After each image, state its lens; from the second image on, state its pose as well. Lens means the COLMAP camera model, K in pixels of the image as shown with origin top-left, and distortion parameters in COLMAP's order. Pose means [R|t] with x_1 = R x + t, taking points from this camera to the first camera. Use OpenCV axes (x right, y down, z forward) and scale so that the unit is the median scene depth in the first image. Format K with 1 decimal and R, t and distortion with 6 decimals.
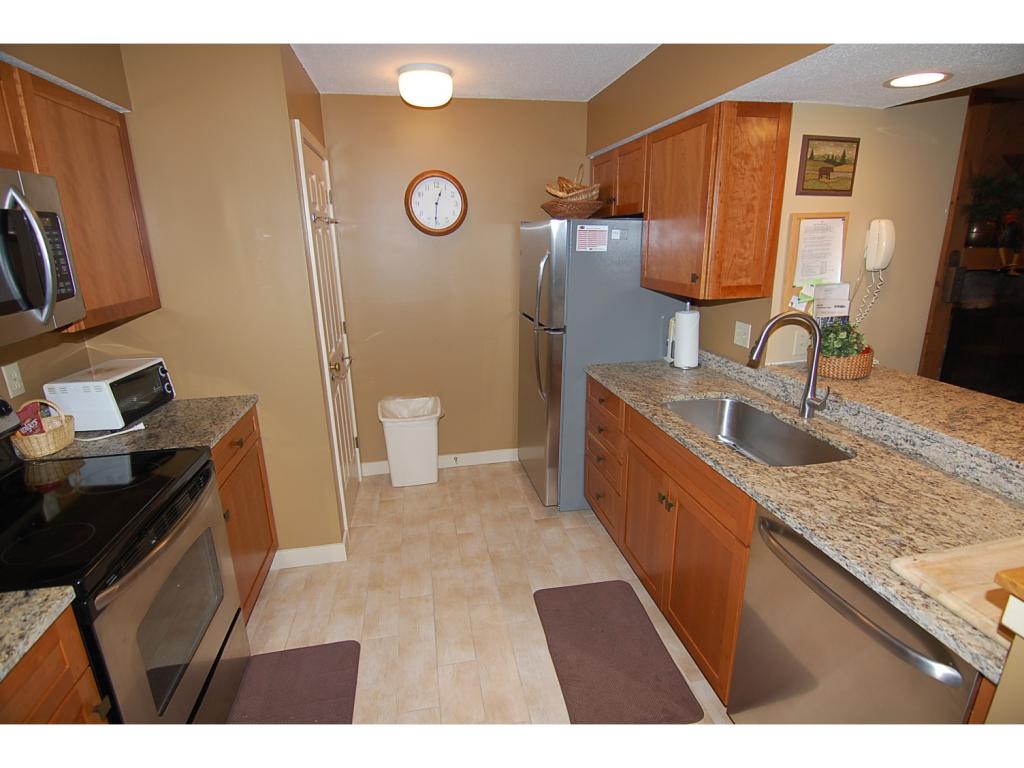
lens RADIAL K [[506.3, 0, 512.0], [0, 506.3, 384.0], [0, 0, 1]] dist [-0.025049, -0.001282]
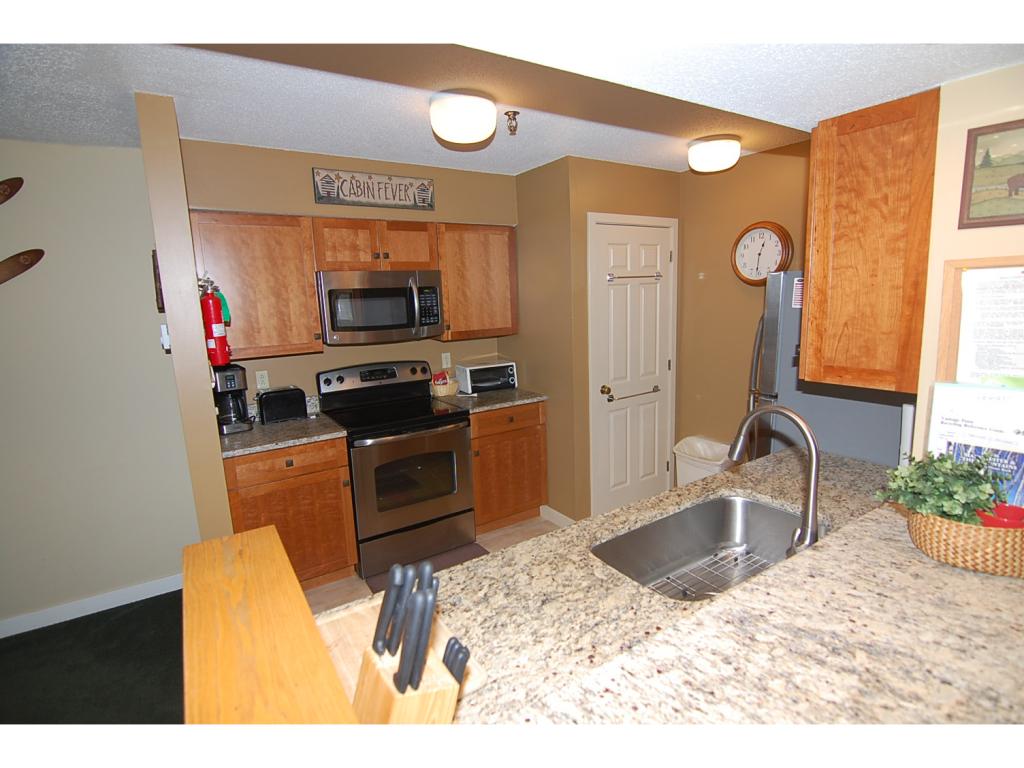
lens RADIAL K [[510.9, 0, 512.0], [0, 510.9, 384.0], [0, 0, 1]] dist [-0.029331, -0.000966]
pose [[0.375122, 0.165793, -0.912029, 1.173107], [-0.223854, 0.970959, 0.084433, -0.166696], [0.899540, 0.172489, 0.401342, 0.406047]]
